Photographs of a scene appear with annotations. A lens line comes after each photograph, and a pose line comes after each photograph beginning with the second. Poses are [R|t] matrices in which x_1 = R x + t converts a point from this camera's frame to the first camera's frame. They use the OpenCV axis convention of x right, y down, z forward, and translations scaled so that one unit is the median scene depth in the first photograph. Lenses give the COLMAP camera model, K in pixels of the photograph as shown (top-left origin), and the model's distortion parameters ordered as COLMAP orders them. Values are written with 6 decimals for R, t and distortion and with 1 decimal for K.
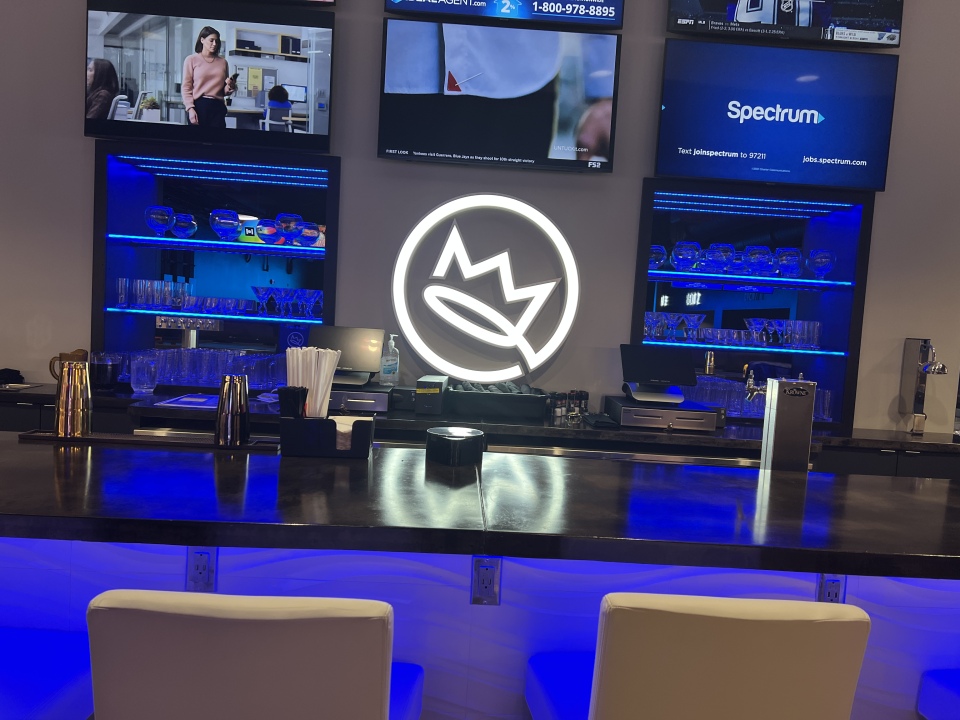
lens RADIAL K [[720.0, 0, 480.0], [0, 720.0, 360.0], [0, 0, 1]] dist [0.078592, -0.083989]
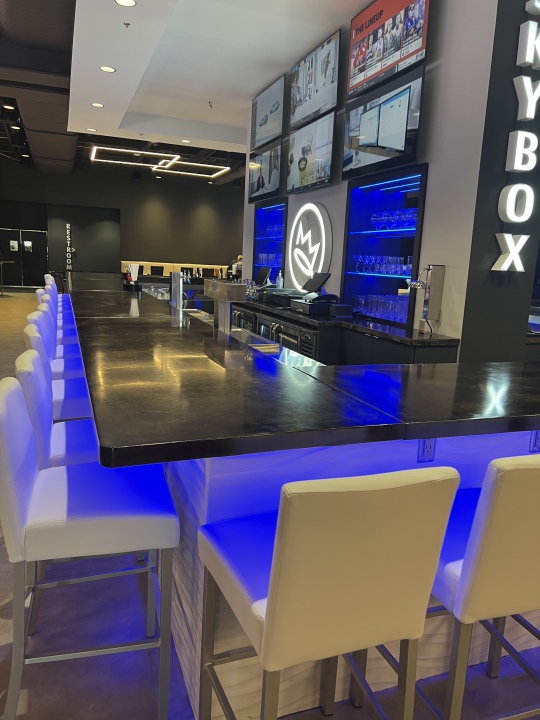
lens RADIAL K [[540.0, 0, 270.0], [0, 540.0, 360.0], [0, 0, 1]] dist [0.078592, -0.083989]
pose [[0.320199, 0.126884, -0.938815, 1.545911], [-0.084084, 0.990885, 0.105243, 0.071344], [0.943611, 0.045241, 0.327950, 0.380975]]
